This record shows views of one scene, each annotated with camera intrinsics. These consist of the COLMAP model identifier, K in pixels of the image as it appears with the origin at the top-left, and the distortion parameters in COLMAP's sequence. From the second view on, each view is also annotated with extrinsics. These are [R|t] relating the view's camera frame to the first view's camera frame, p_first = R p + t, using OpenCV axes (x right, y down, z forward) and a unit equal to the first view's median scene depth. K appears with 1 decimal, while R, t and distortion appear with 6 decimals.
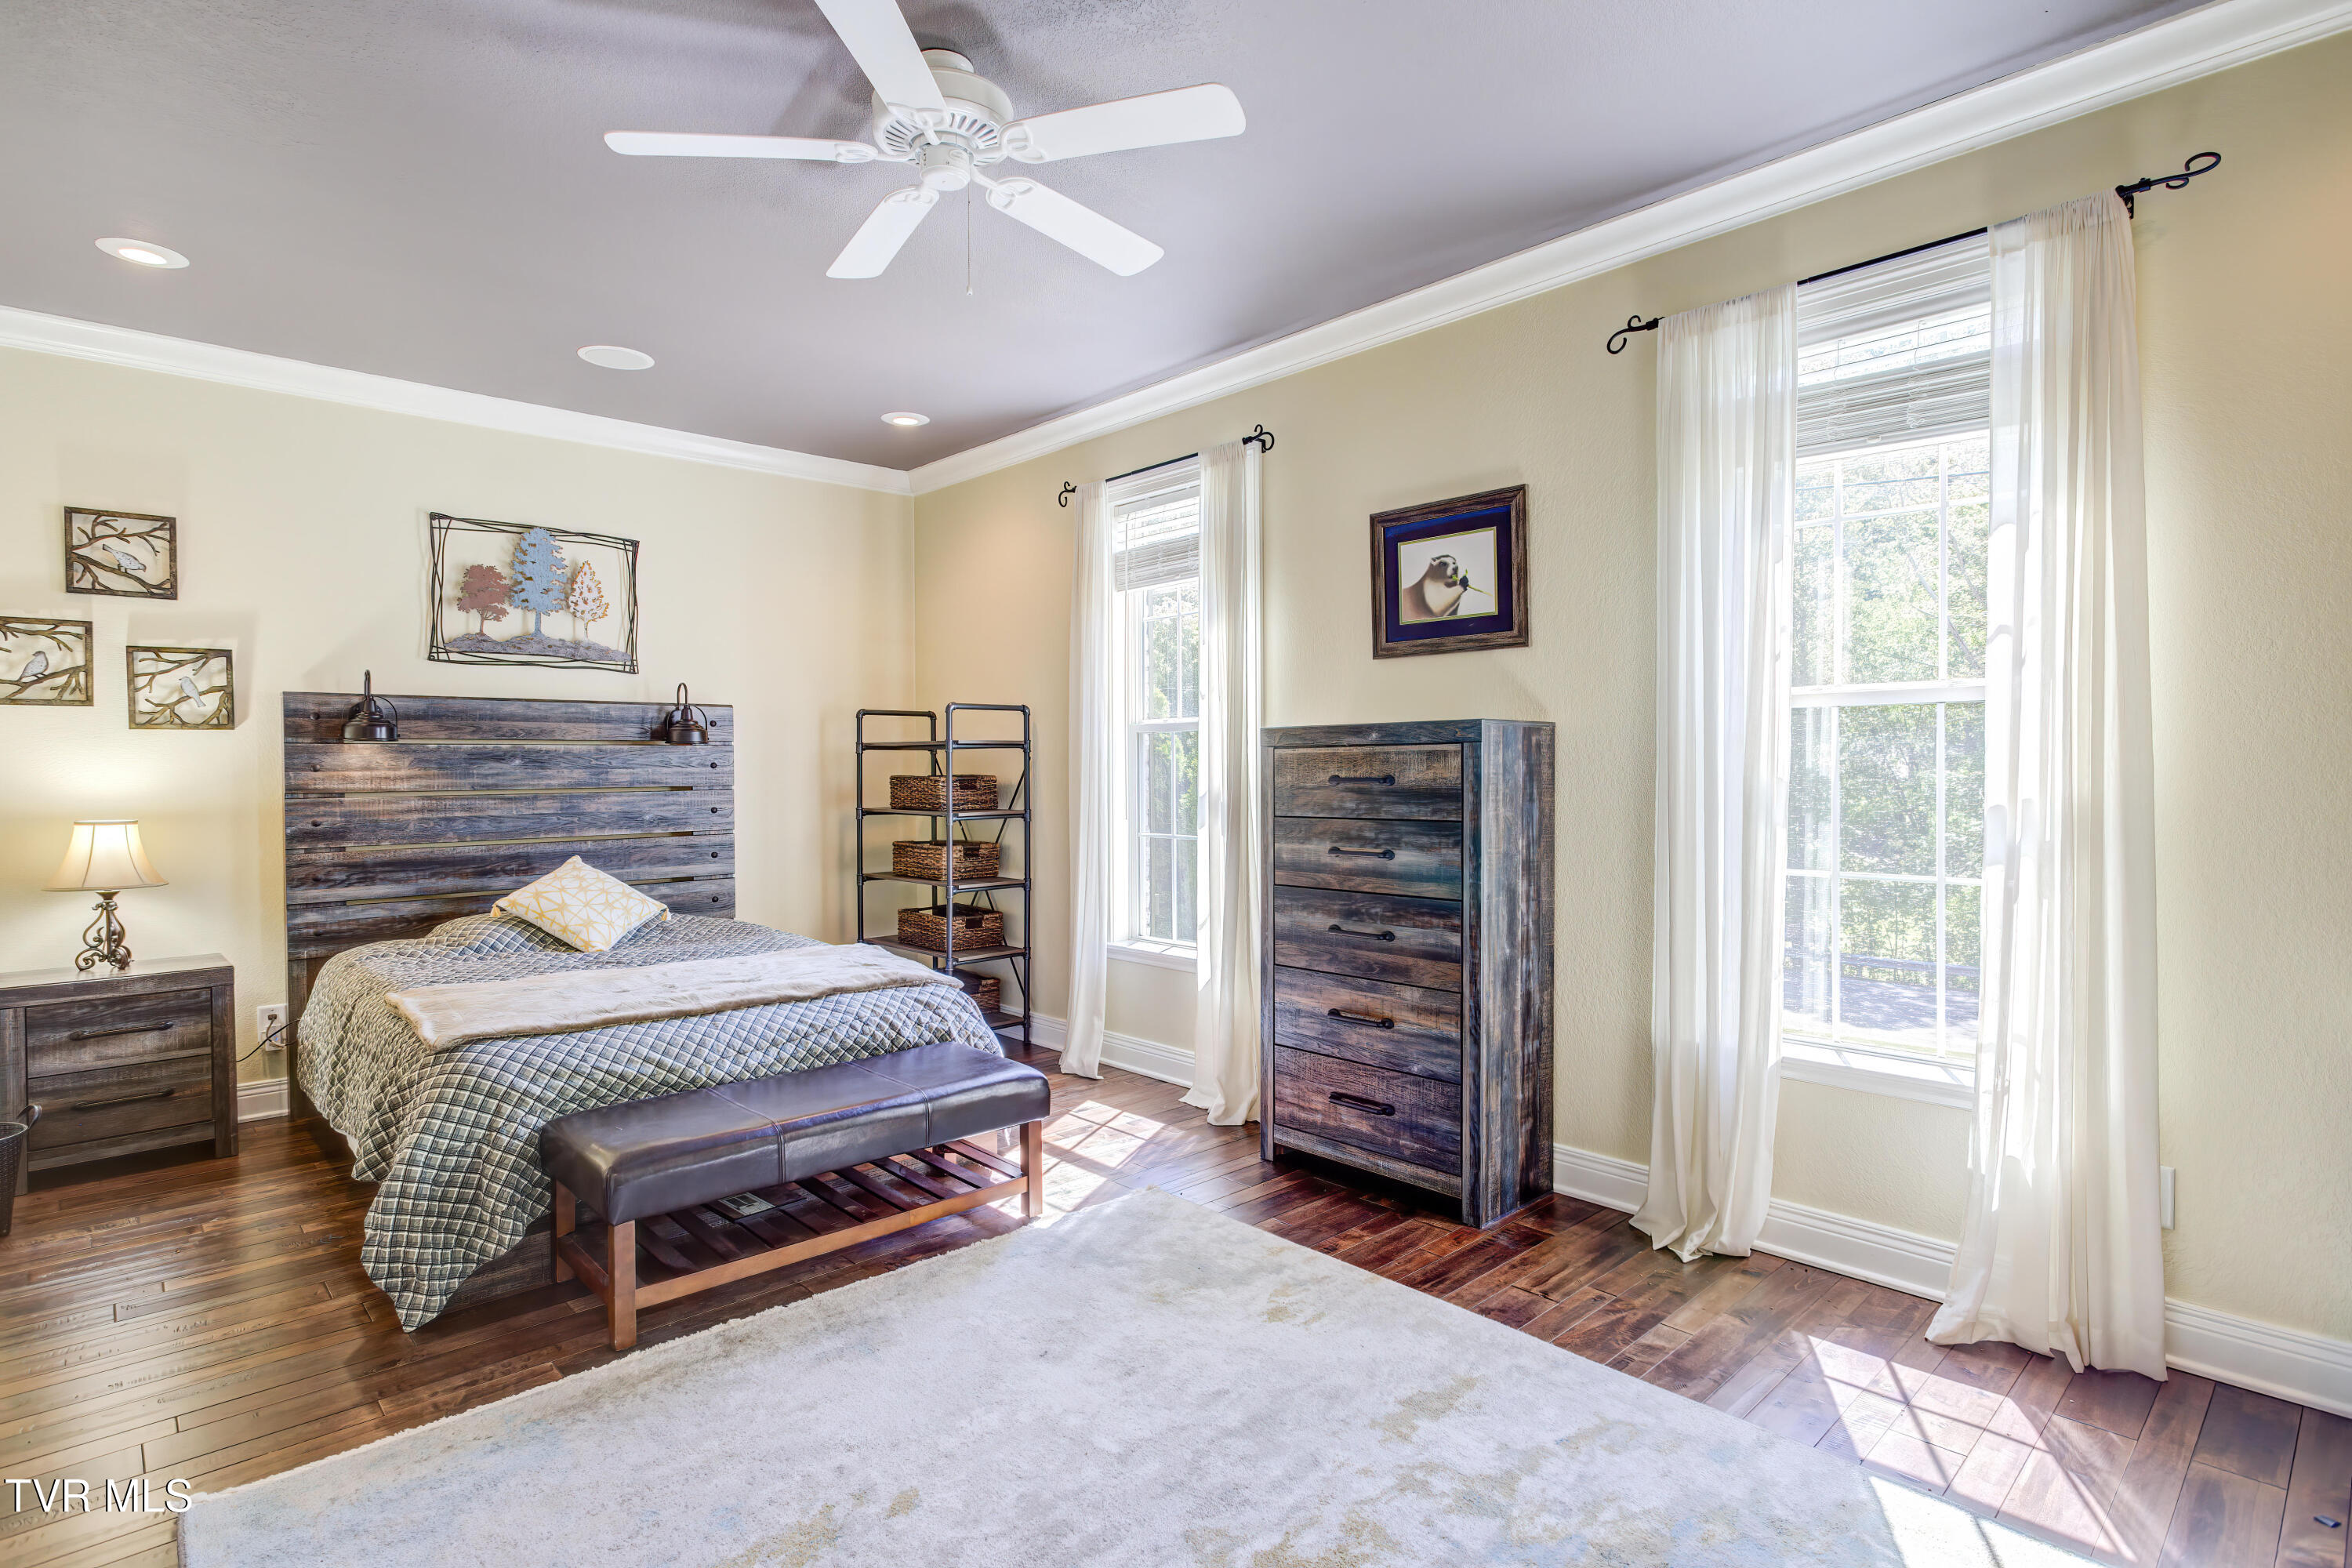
lens RADIAL K [[1148.9, 0, 1171.8], [0, 1148.9, 782.5], [0, 0, 1]] dist [-0.003668, 0.000403]
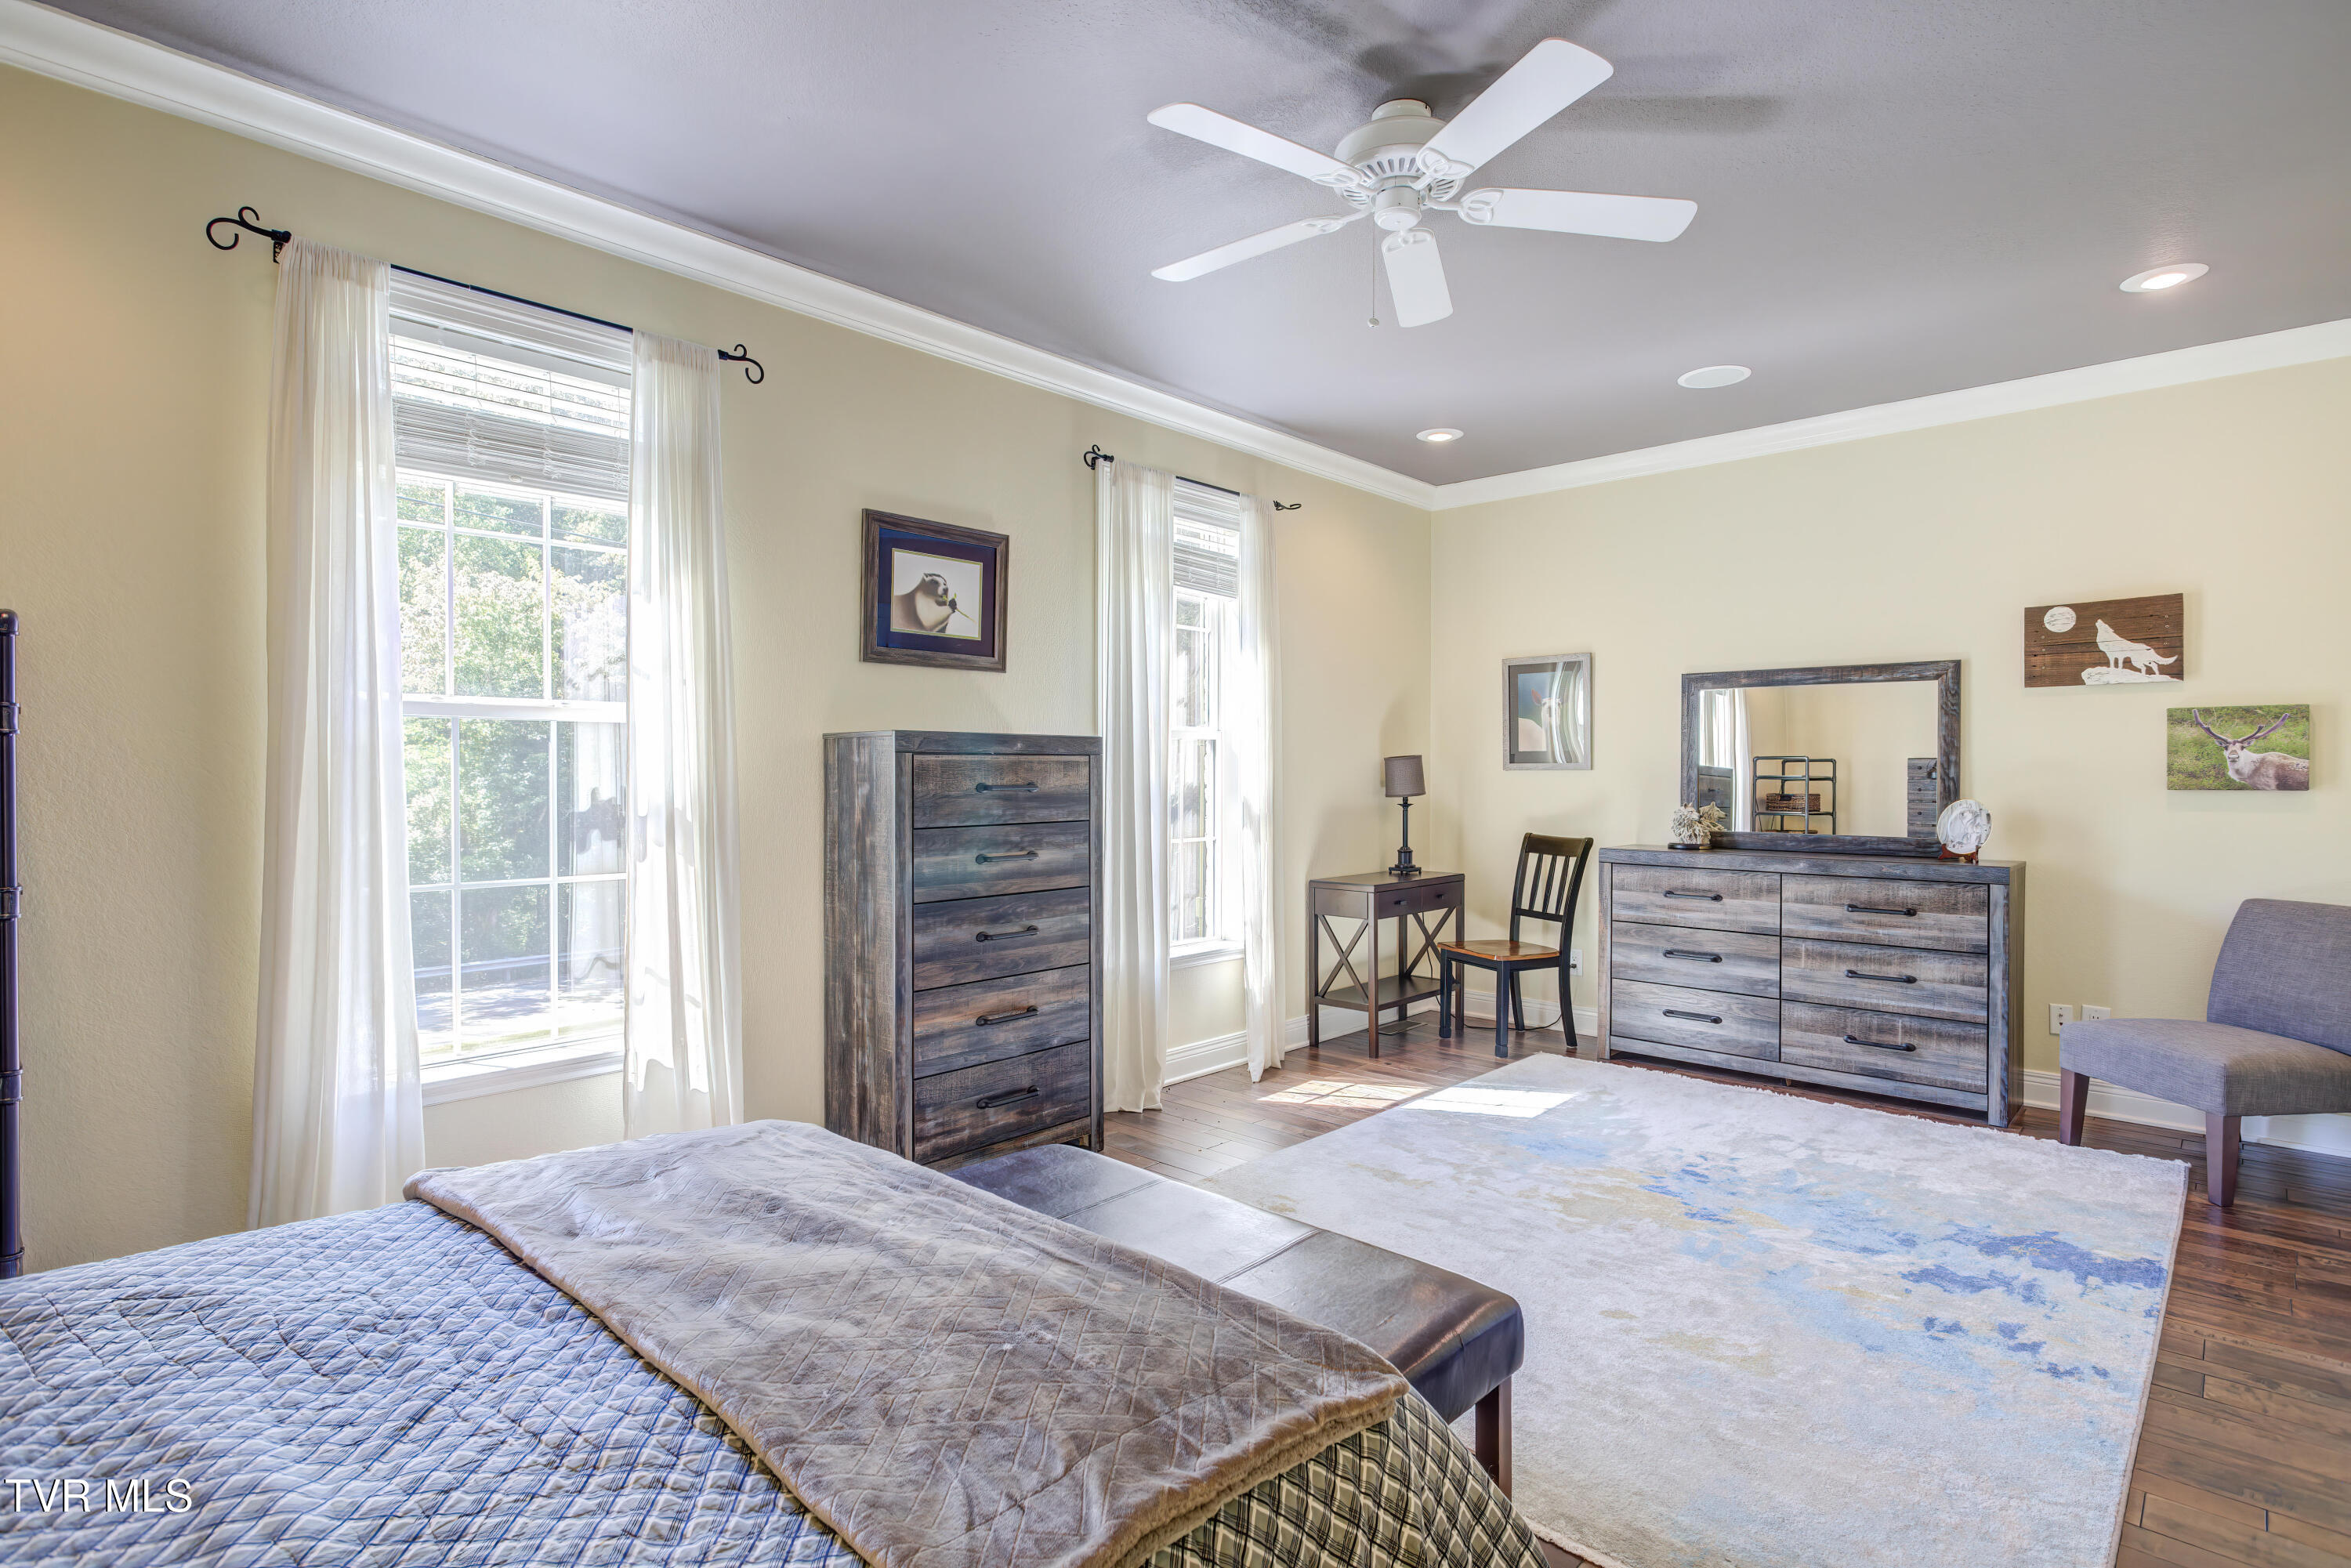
lens RADIAL K [[1148.4, 0, 1171.3], [0, 1148.4, 782.5], [0, 0, 1]] dist [-0.003668, 0.000403]
pose [[-0.050106, -0.003552, 0.998738, -0.767980], [0.014163, 0.999891, 0.004266, -0.007675], [-0.998643, 0.014358, -0.050050, 0.780913]]
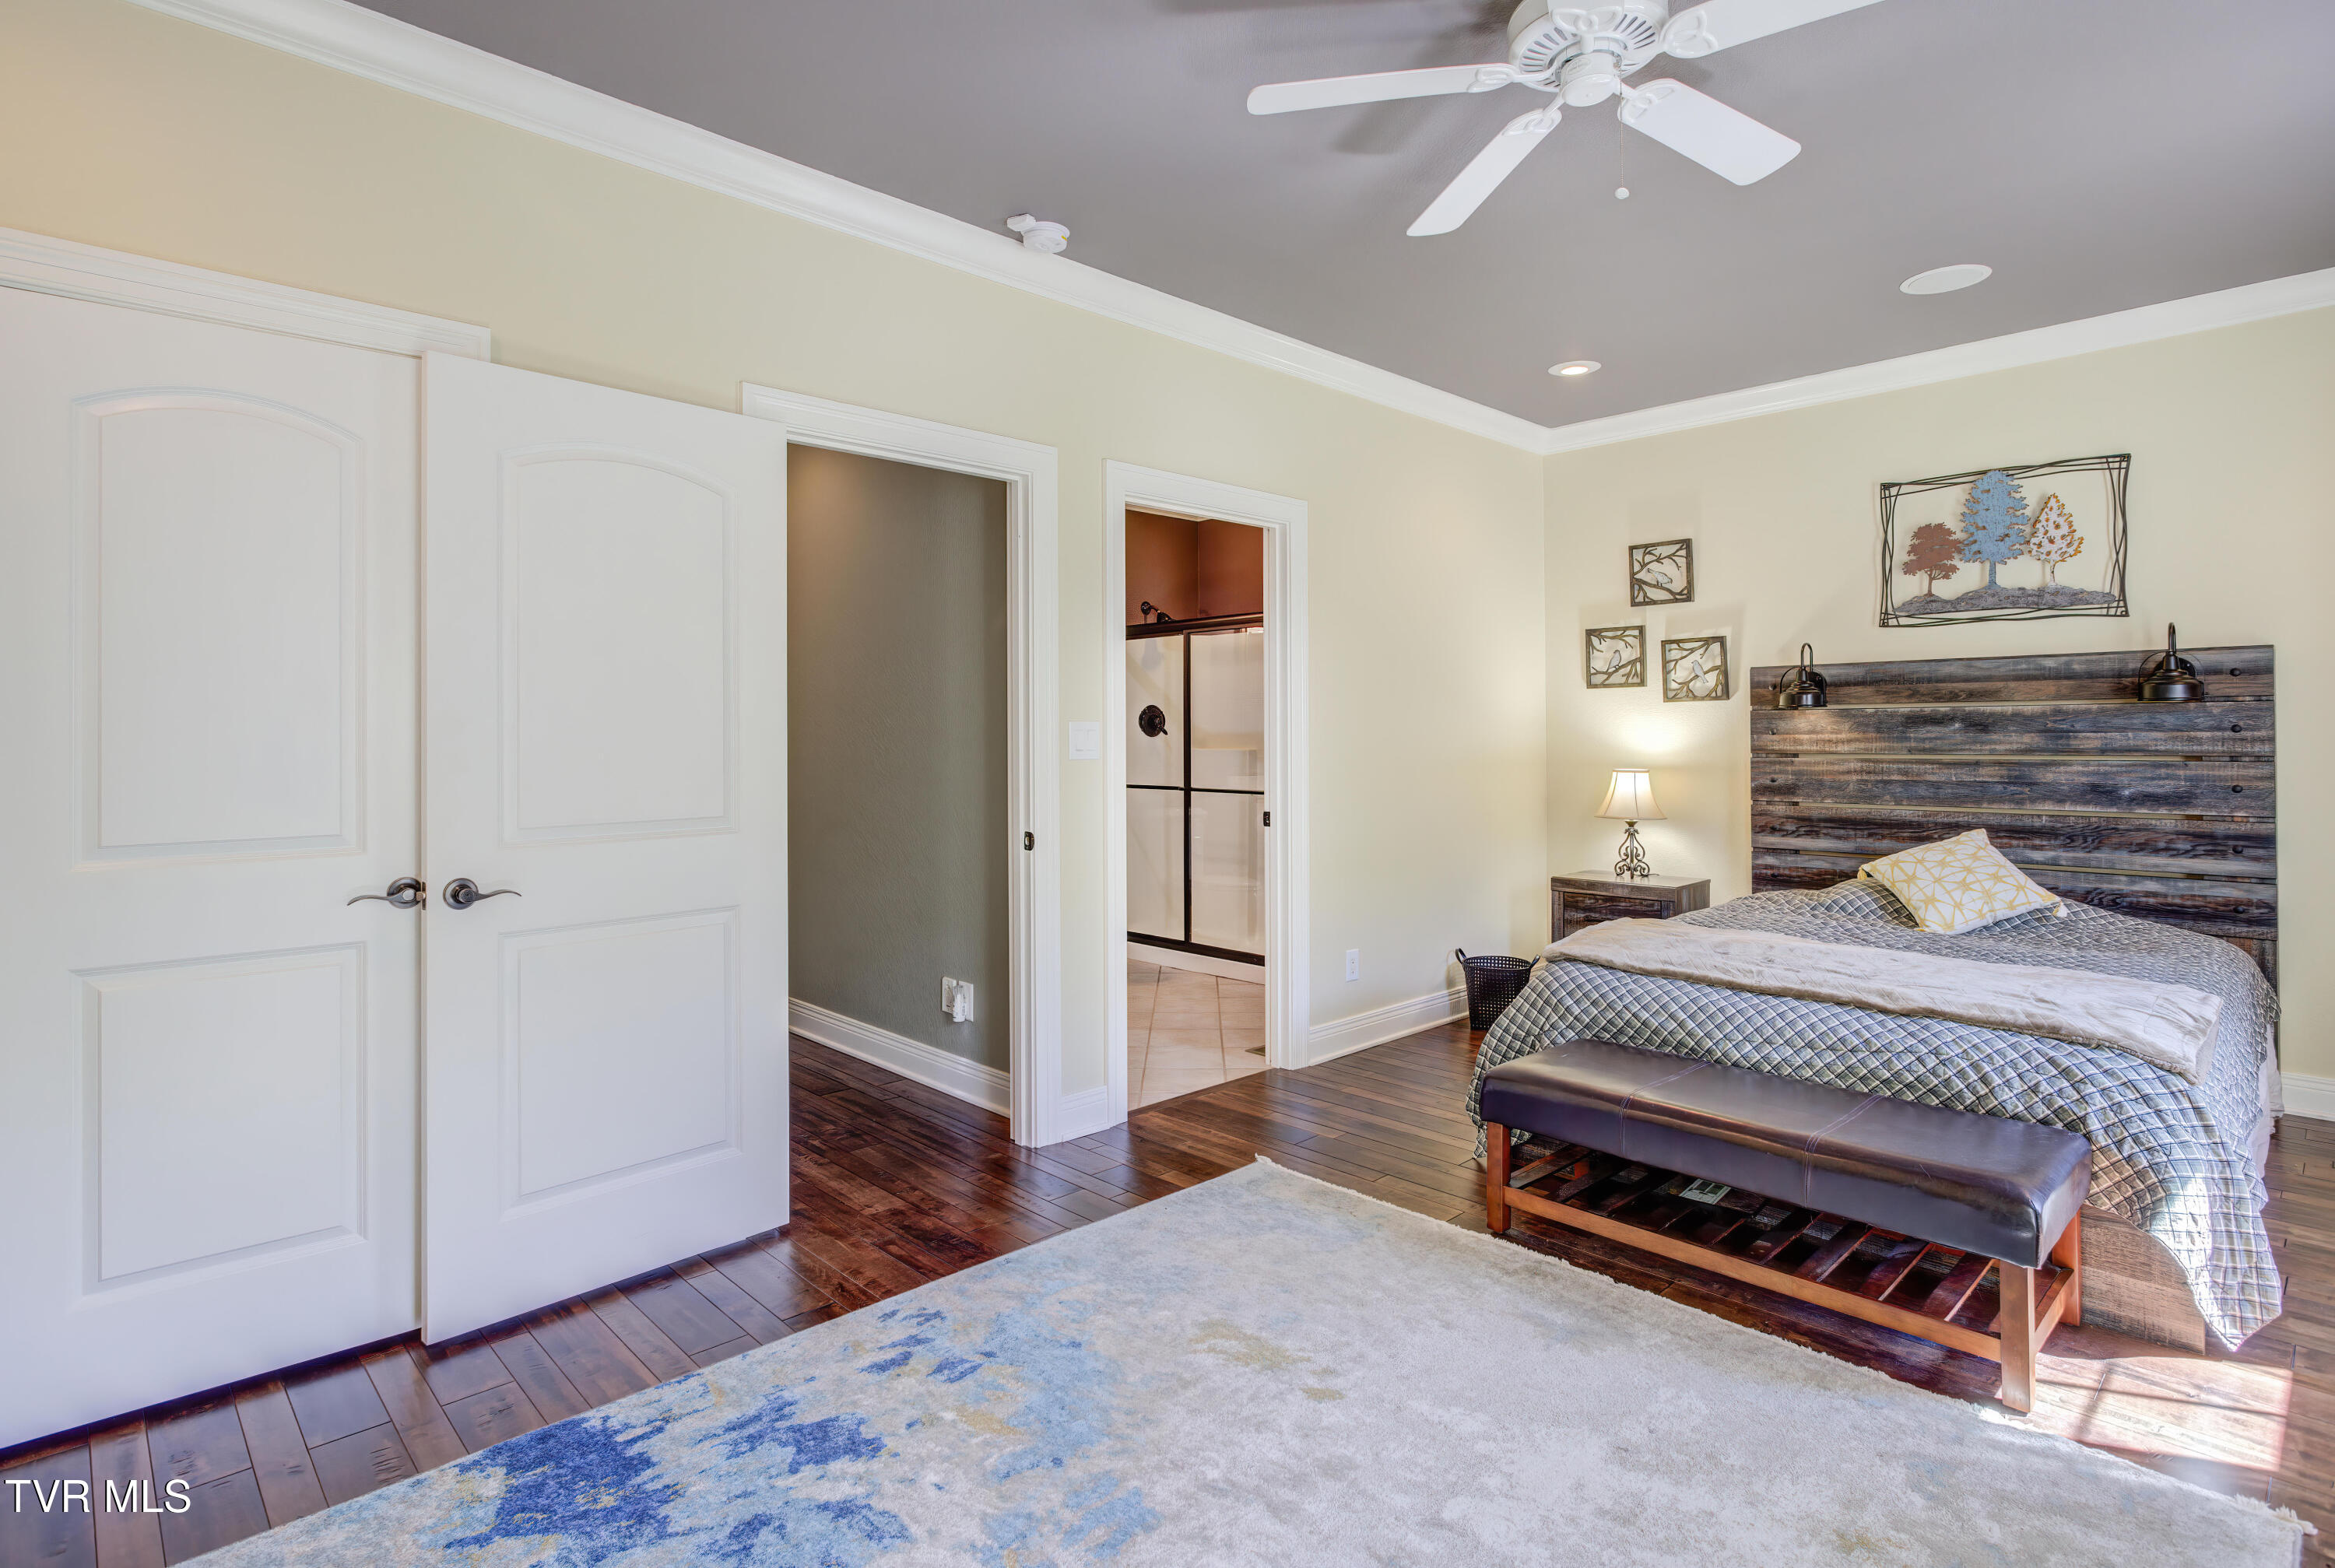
lens RADIAL K [[1164.2, 0, 1181.7], [0, 1164.2, 724.7], [0, 0, 1]] dist [-0.026597, 0.000287]
pose [[0.020390, -0.004043, -0.999784, 0.436180], [-0.012405, 0.999914, -0.004297, -0.007659], [0.999715, 0.012490, 0.020338, 0.409742]]
